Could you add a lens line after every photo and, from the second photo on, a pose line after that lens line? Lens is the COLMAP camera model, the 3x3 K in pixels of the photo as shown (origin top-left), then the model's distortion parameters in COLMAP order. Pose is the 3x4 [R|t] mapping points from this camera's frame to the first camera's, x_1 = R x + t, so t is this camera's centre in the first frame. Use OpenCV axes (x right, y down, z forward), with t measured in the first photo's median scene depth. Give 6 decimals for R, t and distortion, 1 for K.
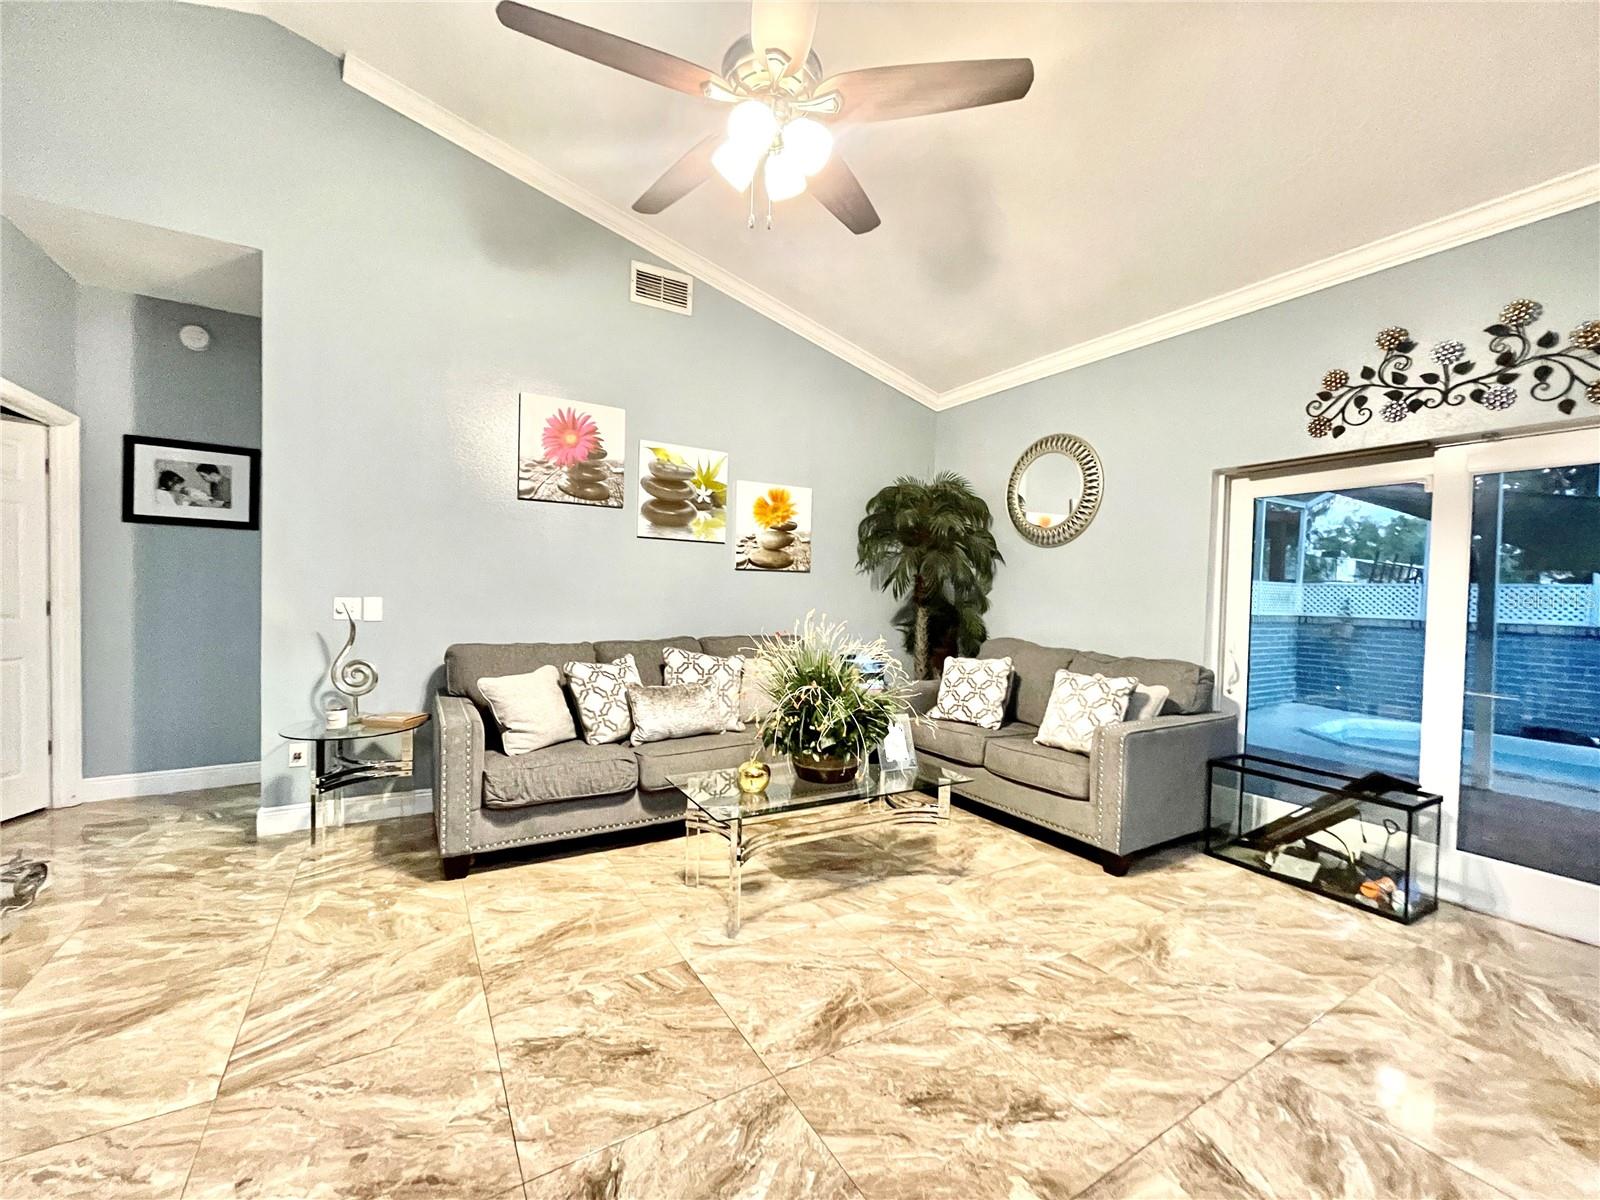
lens RADIAL K [[648.7, 0, 799.1], [0, 648.7, 606.7], [0, 0, 1]] dist [-0.002170, 0.000433]
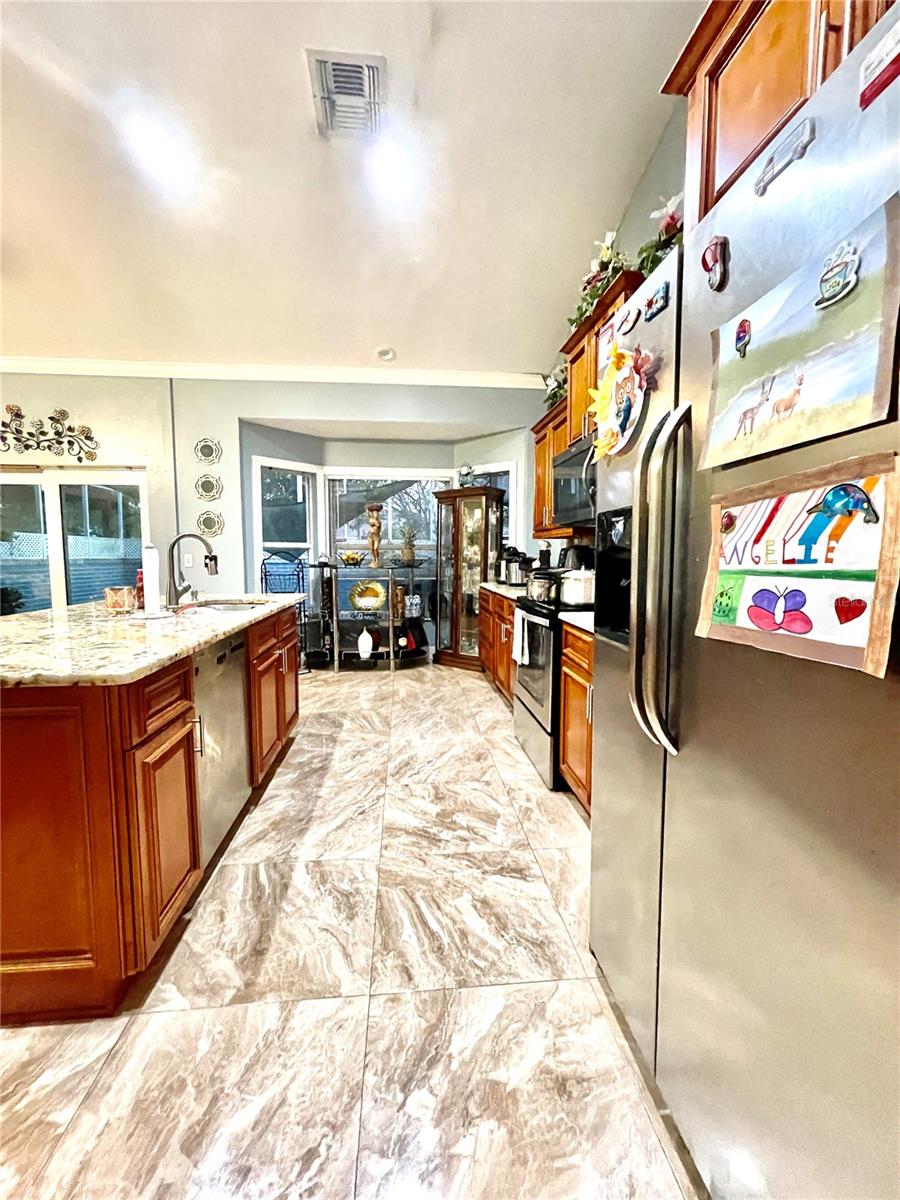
lens RADIAL K [[486.5, 0, 447.0], [0, 486.5, 593.3], [0, 0, 1]] dist [-0.002170, 0.000433]
pose [[0.441882, -0.091966, 0.892346, 0.129522], [0.028827, 0.995673, 0.088339, 0.054367], [-0.896610, -0.013312, 0.442622, -0.900993]]
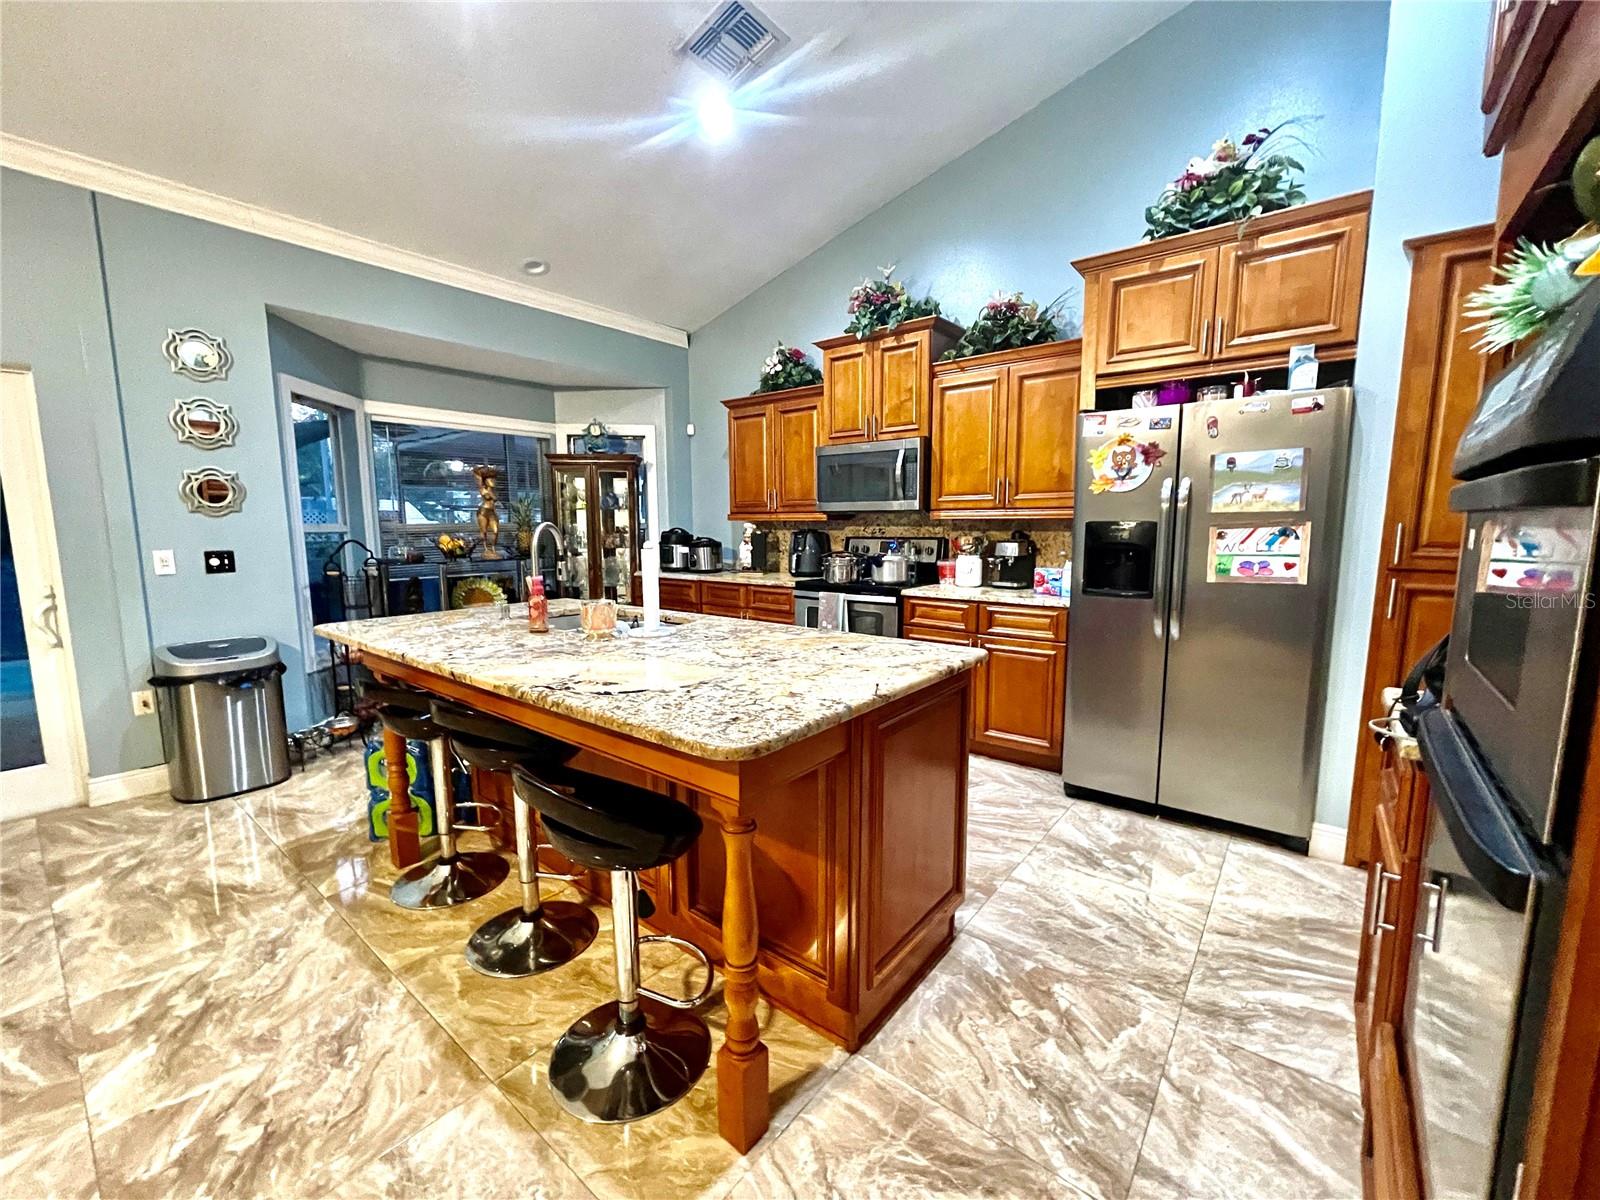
lens RADIAL K [[648.7, 0, 796.0], [0, 648.7, 598.6], [0, 0, 1]] dist [-0.002170, 0.000433]
pose [[-0.335098, -0.128202, 0.933420, -0.806963], [0.022032, 0.989362, 0.143795, -0.128209], [-0.941925, 0.068750, -0.328709, 1.418733]]
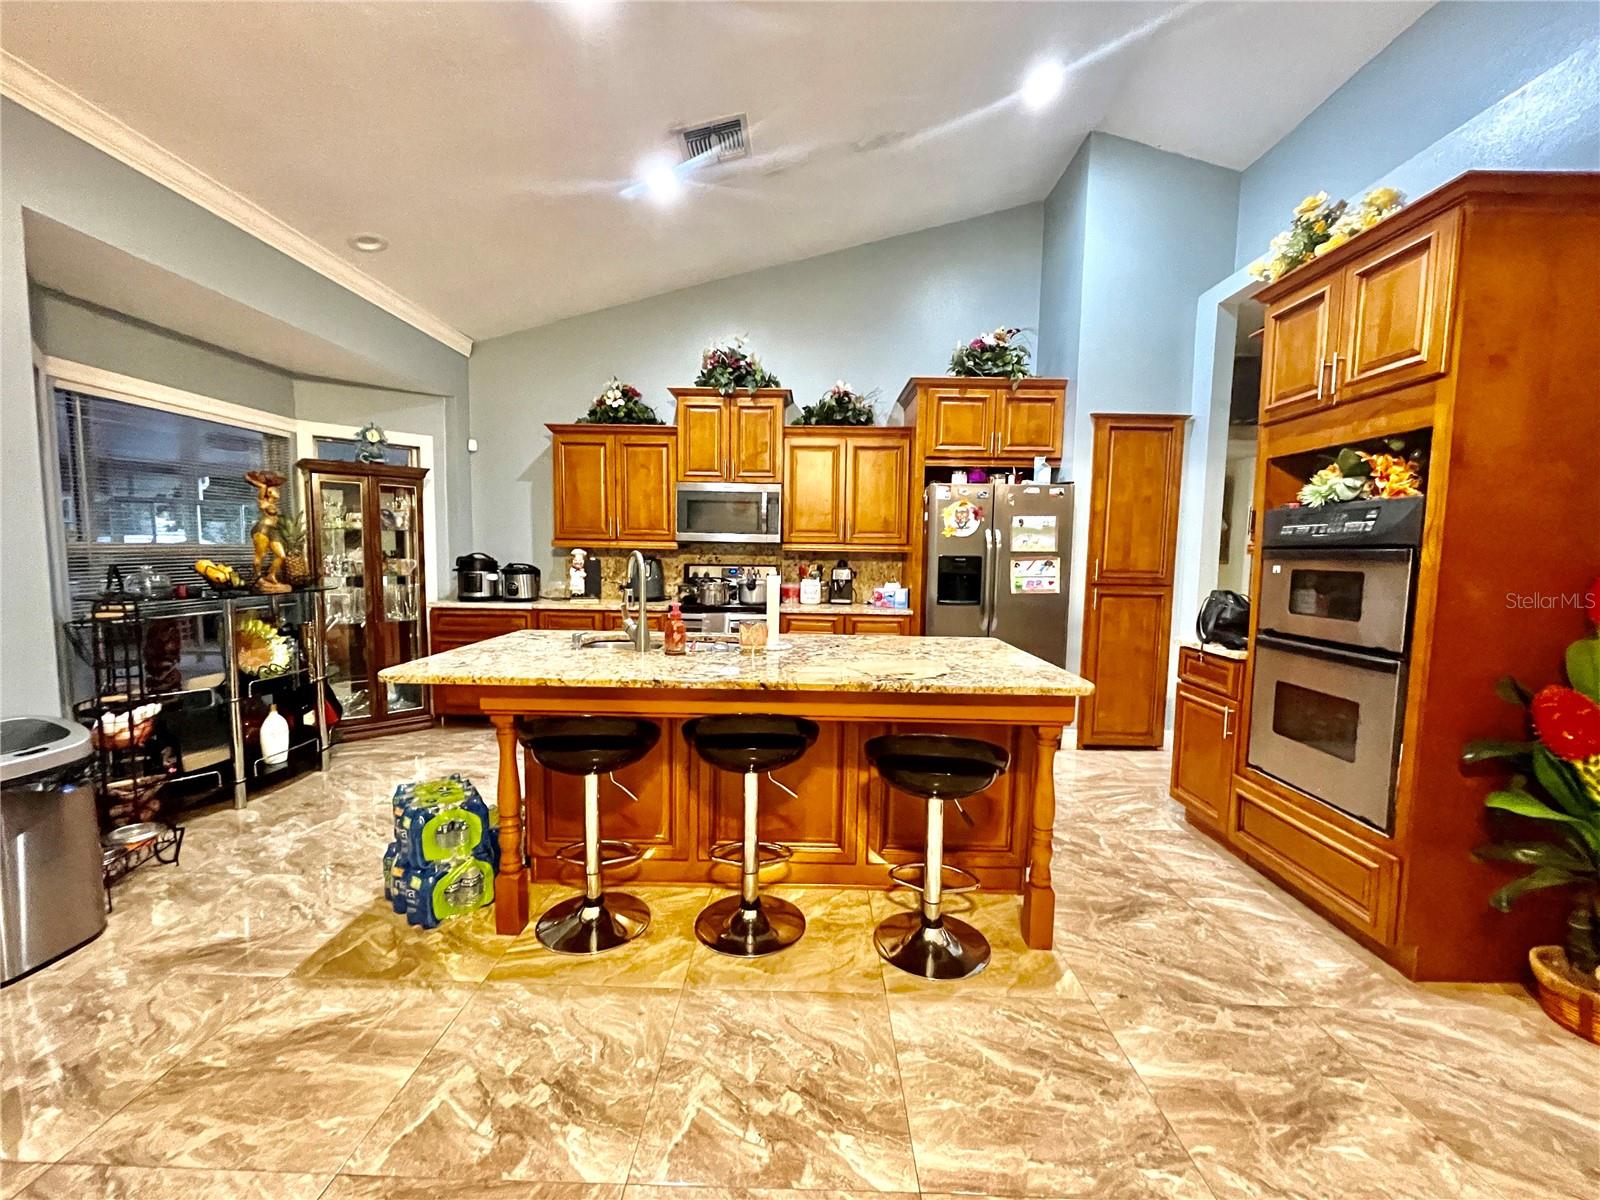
lens RADIAL K [[648.7, 0, 786.9], [0, 648.7, 600.5], [0, 0, 1]] dist [-0.002170, 0.000433]
pose [[-0.838440, -0.074101, 0.539933, -0.018757], [-0.017799, 0.993908, 0.108767, -0.174463], [-0.544703, 0.081584, -0.834651, 3.323117]]
